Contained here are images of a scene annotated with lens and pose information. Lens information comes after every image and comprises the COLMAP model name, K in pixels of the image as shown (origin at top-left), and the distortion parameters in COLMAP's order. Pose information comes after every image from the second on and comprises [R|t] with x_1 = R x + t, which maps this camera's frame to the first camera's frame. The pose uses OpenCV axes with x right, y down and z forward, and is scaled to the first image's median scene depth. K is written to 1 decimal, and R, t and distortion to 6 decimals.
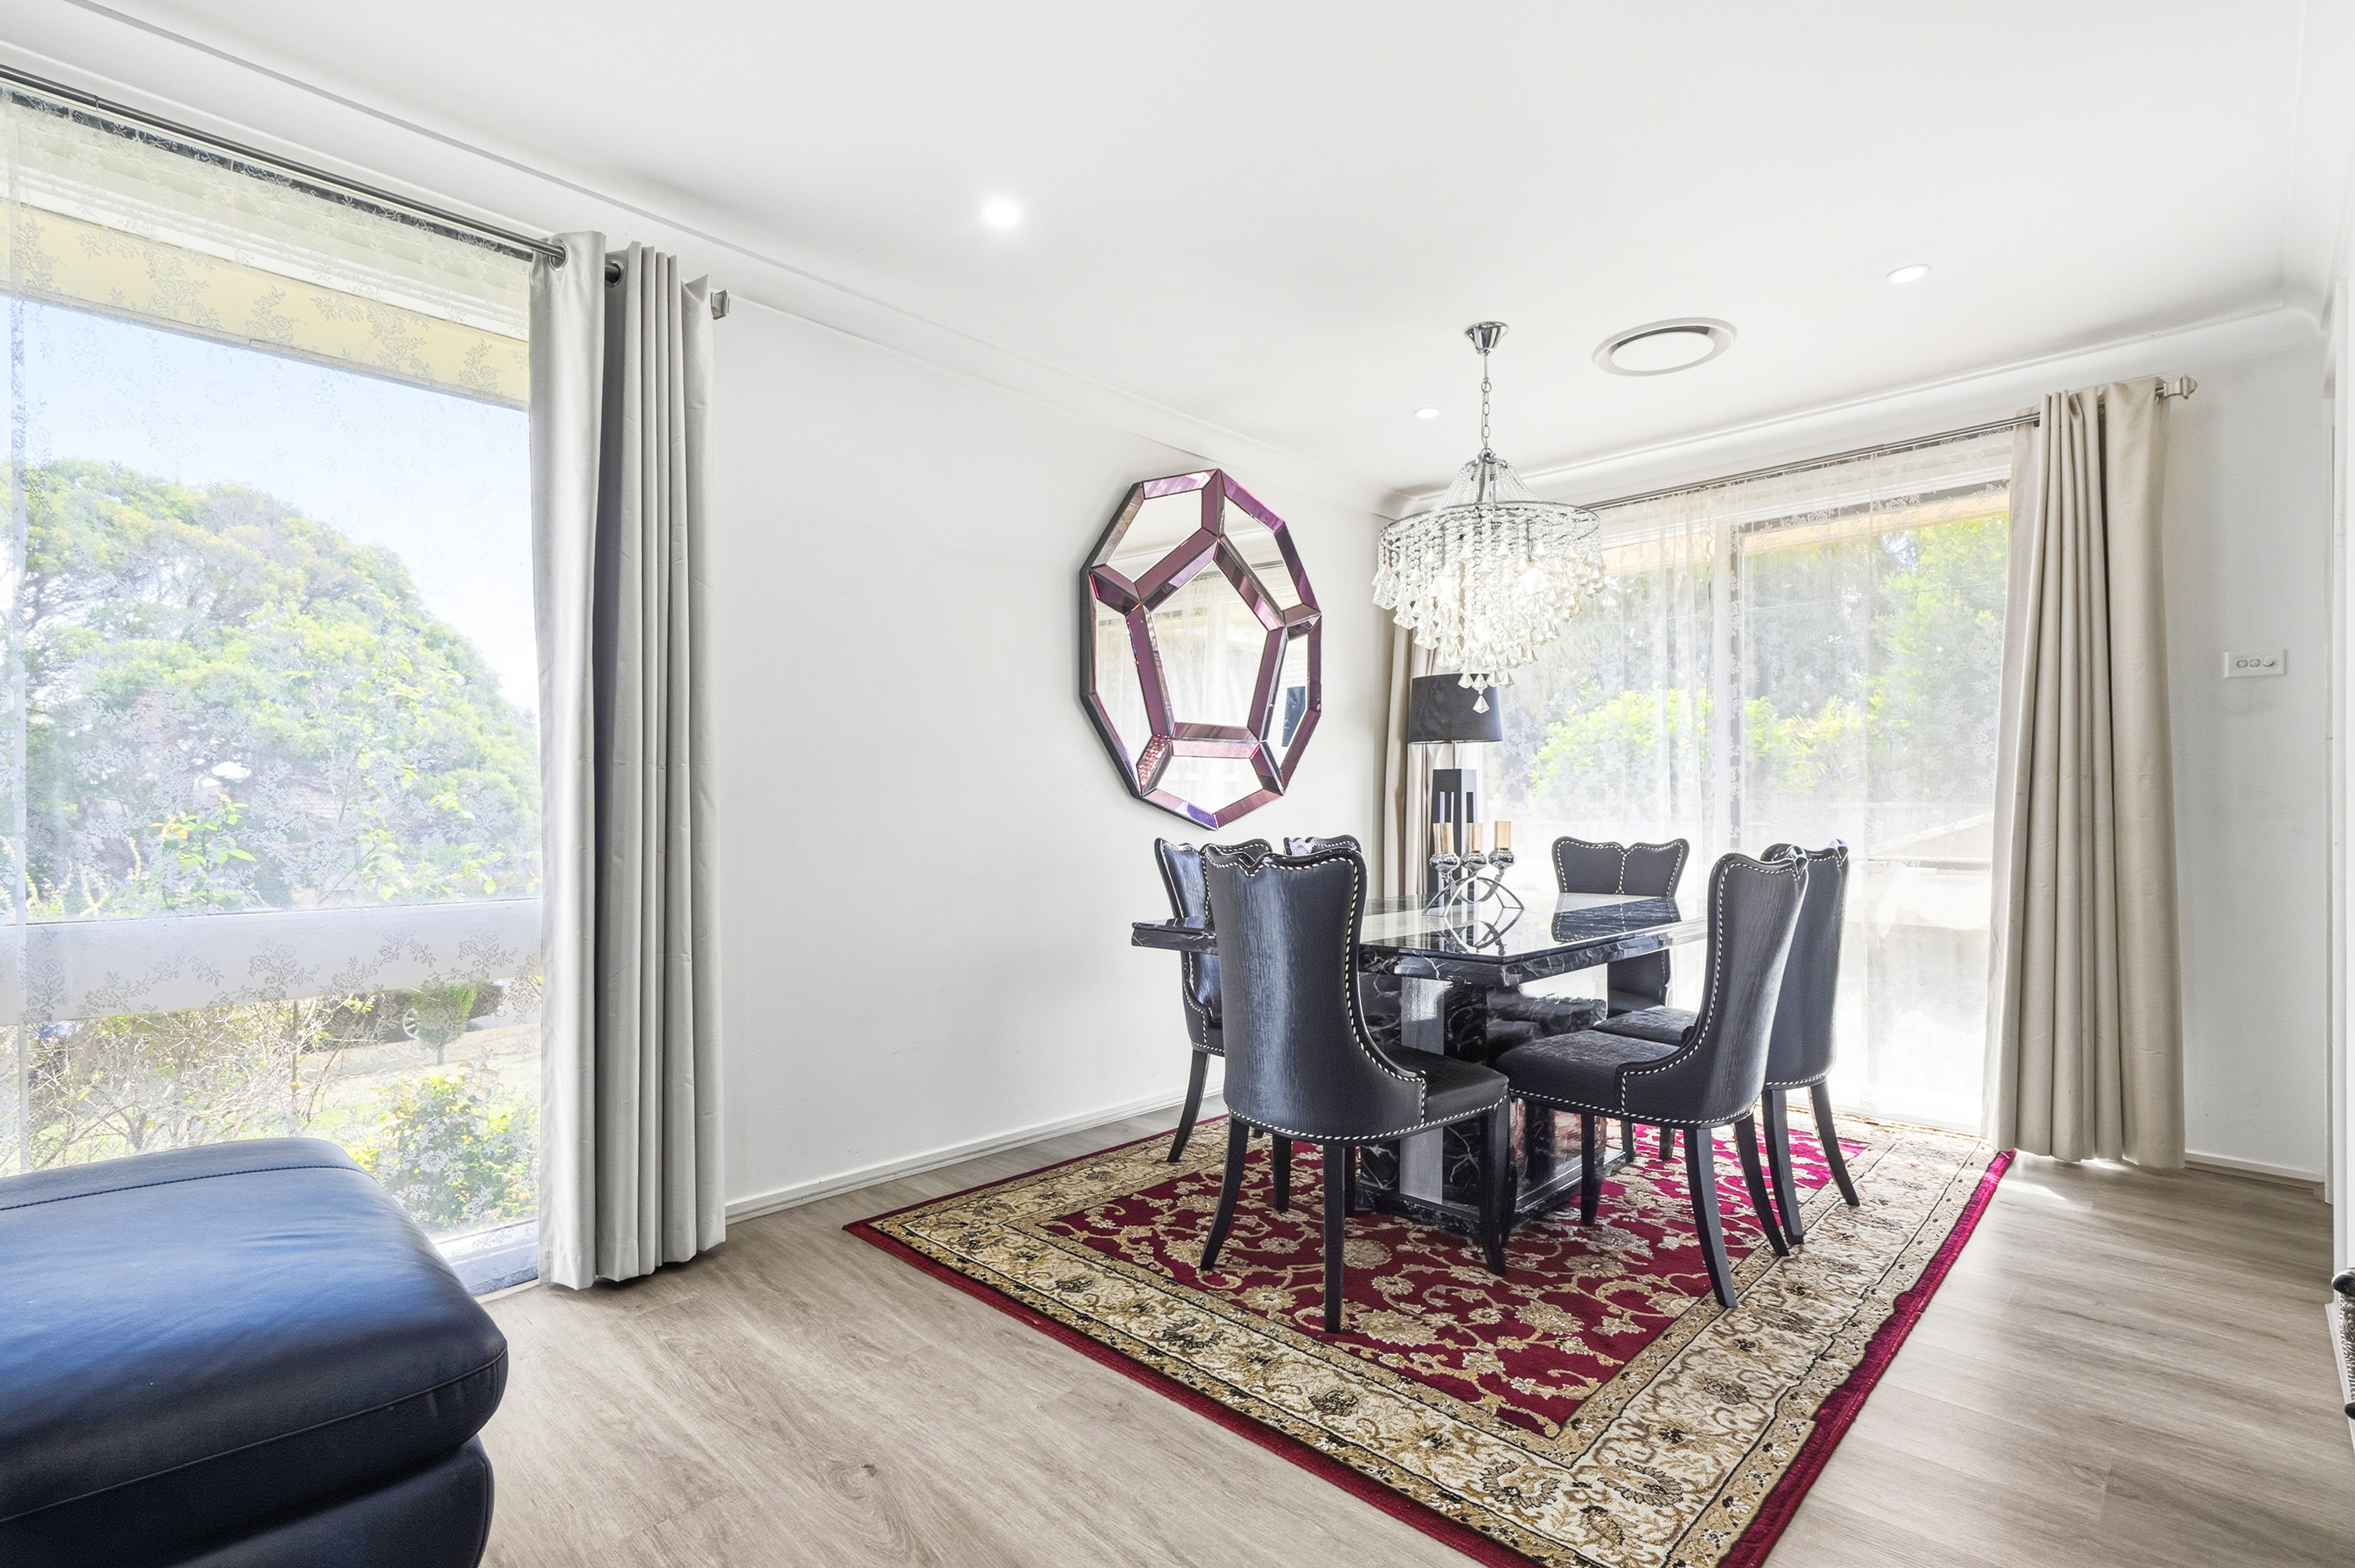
lens RADIAL K [[1088.8, 0, 1178.9], [0, 1088.8, 809.8], [0, 0, 1]] dist [-0.000757, 0.000007]
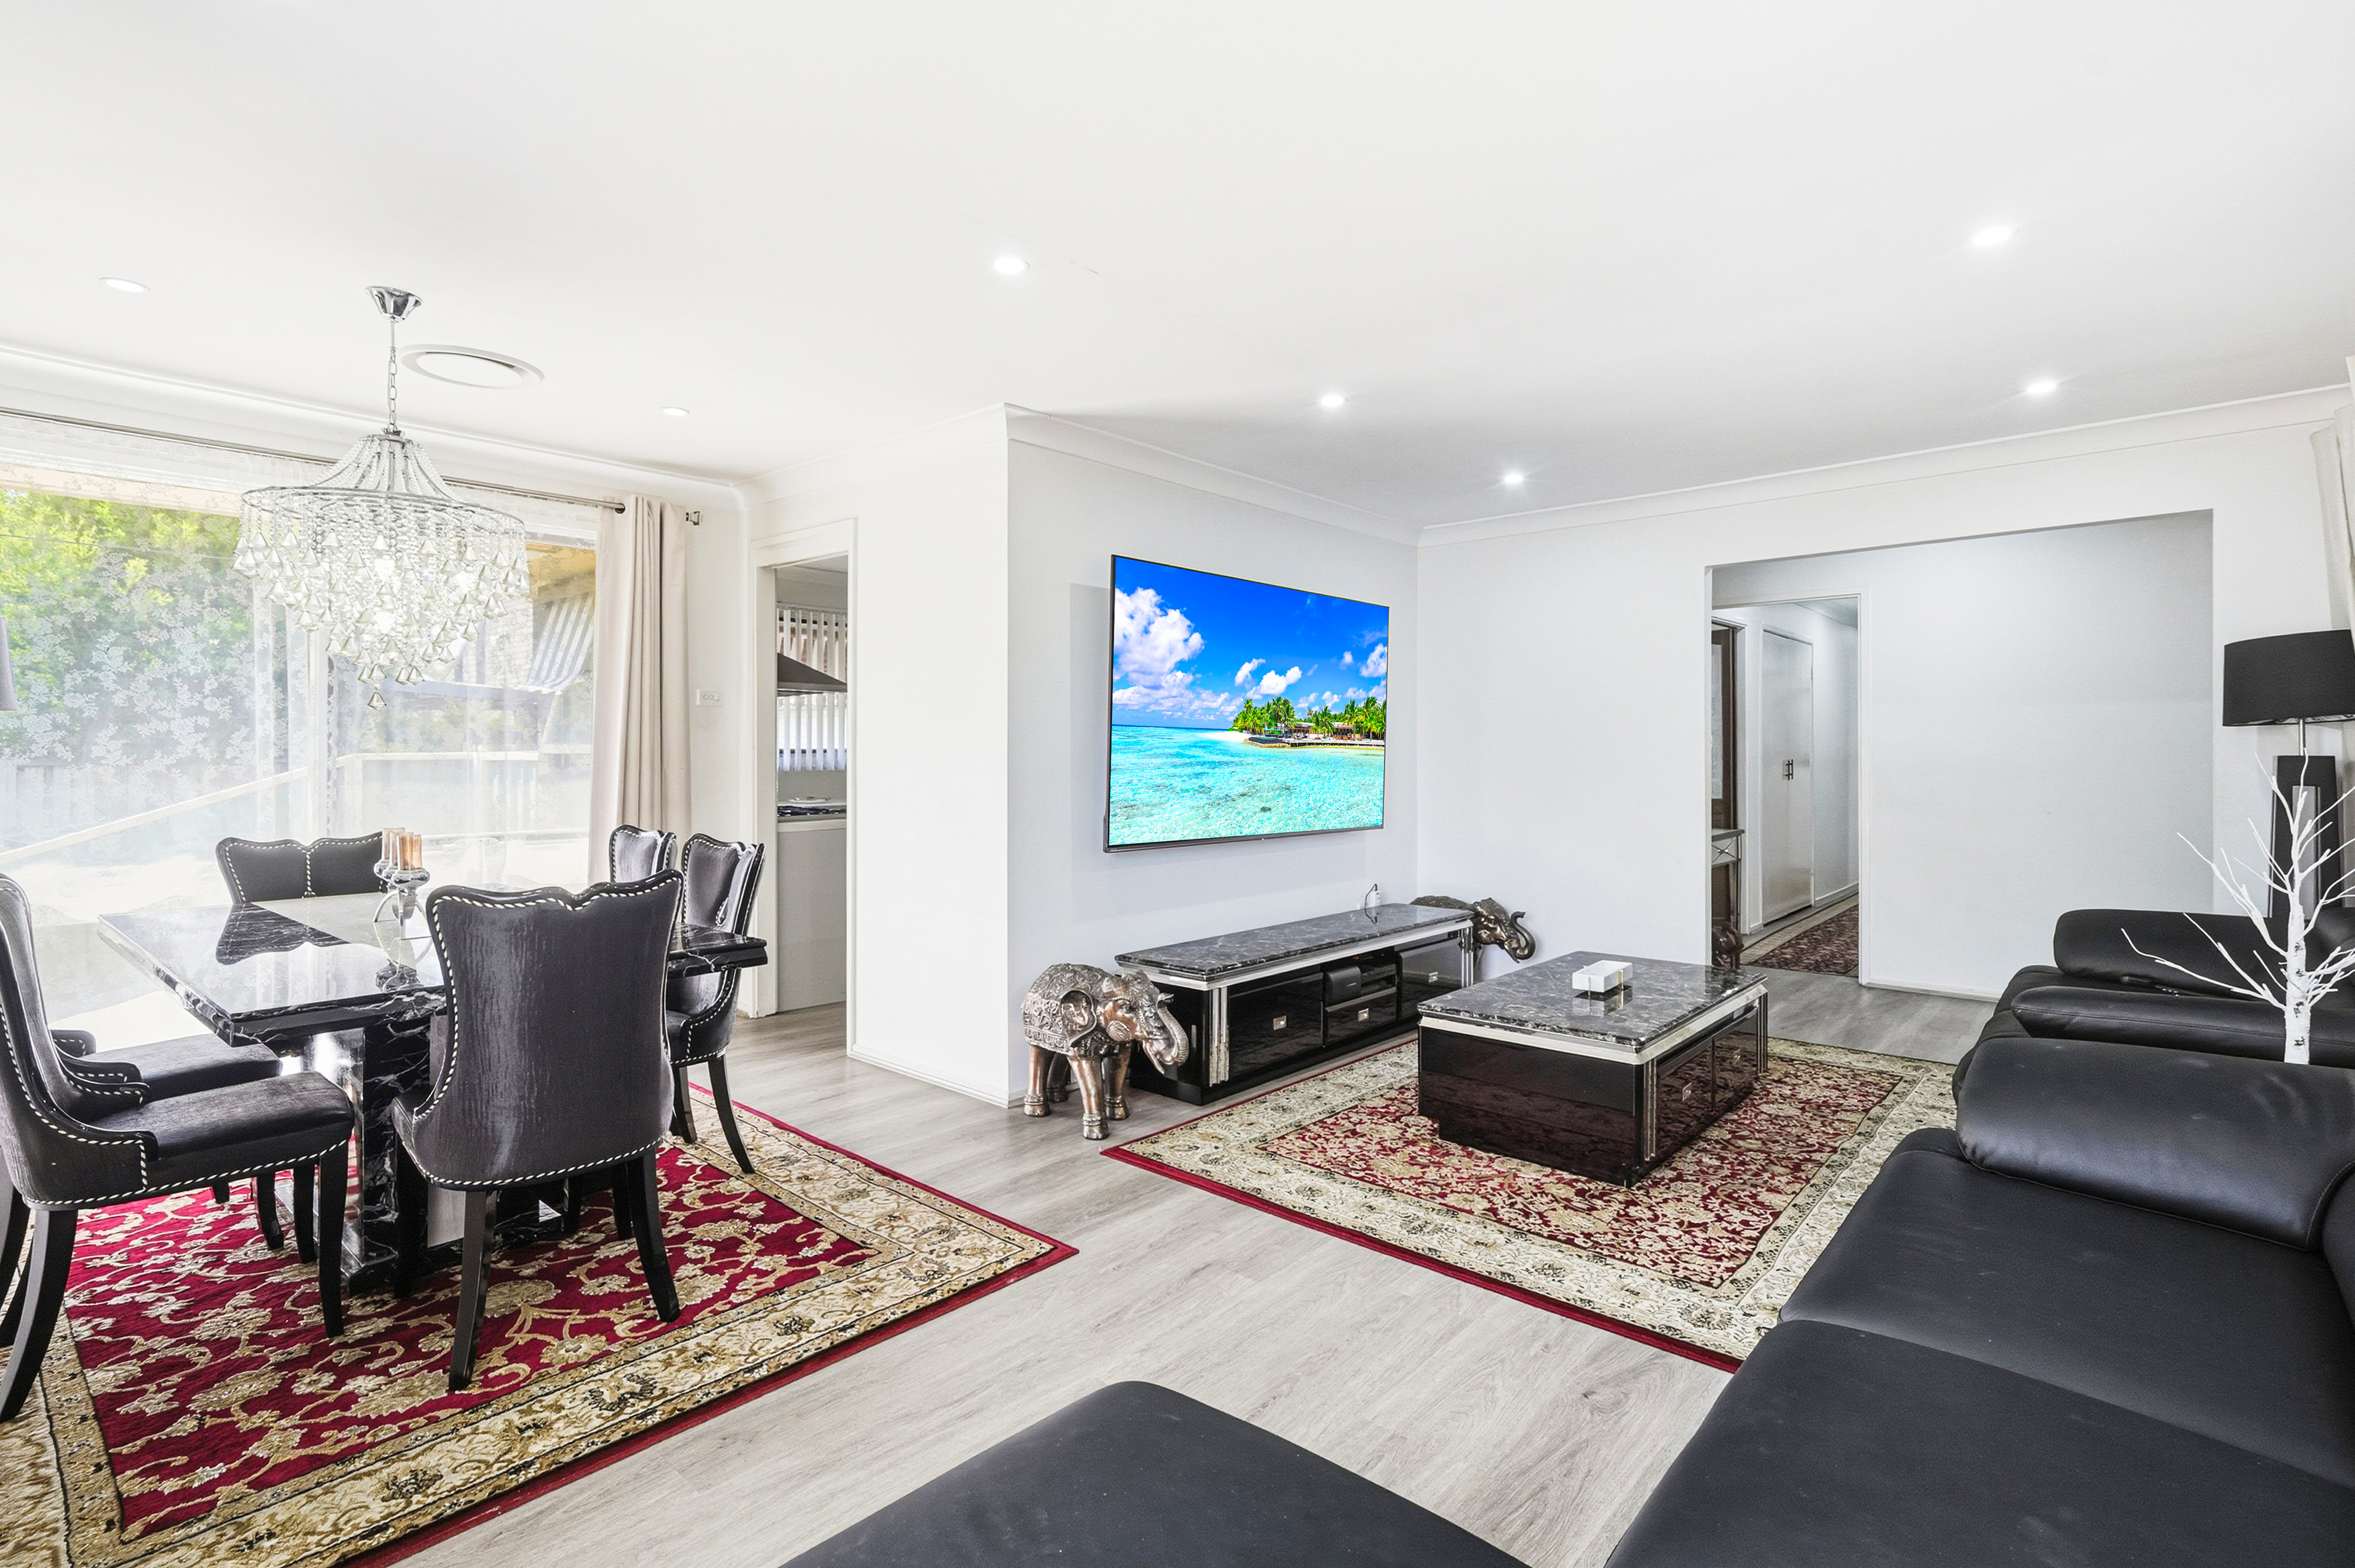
lens RADIAL K [[1099.7, 0, 1183.8], [0, 1099.7, 744.8], [0, 0, 1]] dist [0.009717, -0.000377]
pose [[-0.039018, 0.007083, 0.999213, -0.868437], [-0.014024, 0.999873, -0.007635, -0.076860], [-0.999140, -0.014311, -0.038914, 0.488994]]
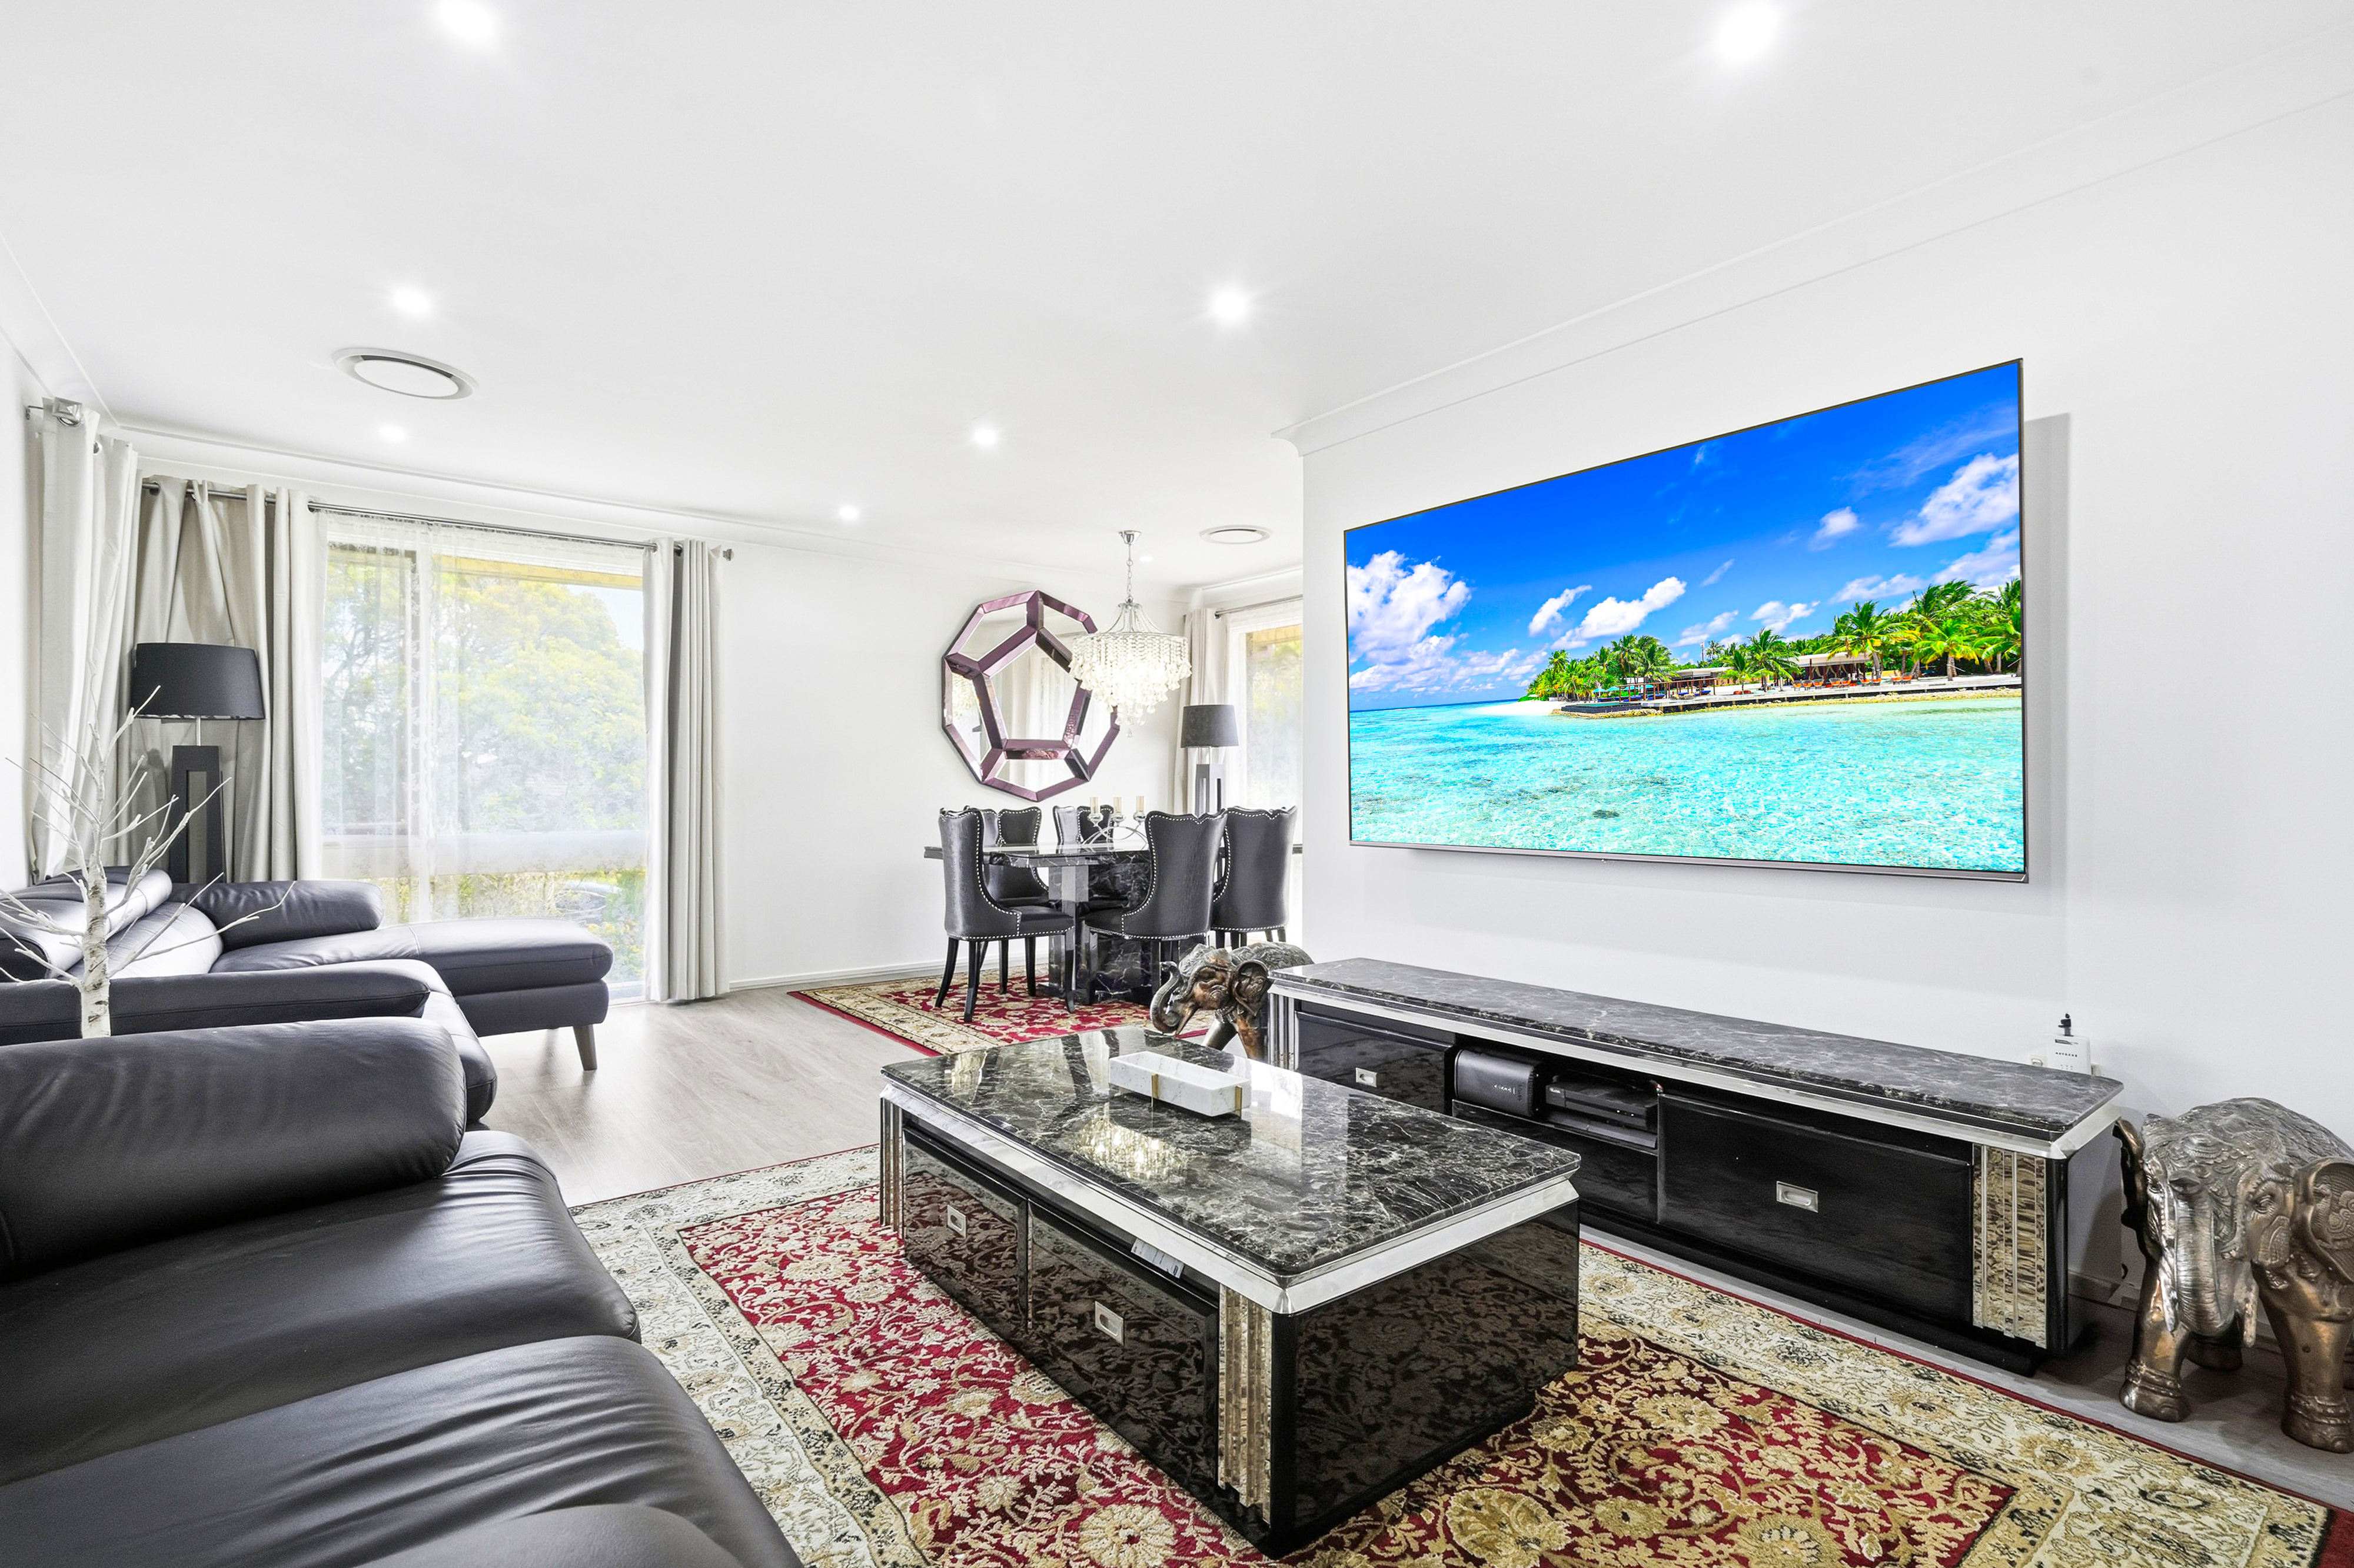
lens RADIAL K [[1066.7, 0, 1177.0], [0, 1066.7, 784.0], [0, 0, 1]] dist [-0.003353, -0.000275]
pose [[0.991469, 0.001680, -0.130334, 0.777370], [-0.002062, 0.999994, -0.002794, -0.009034], [0.130328, 0.003039, 0.991466, -1.028025]]
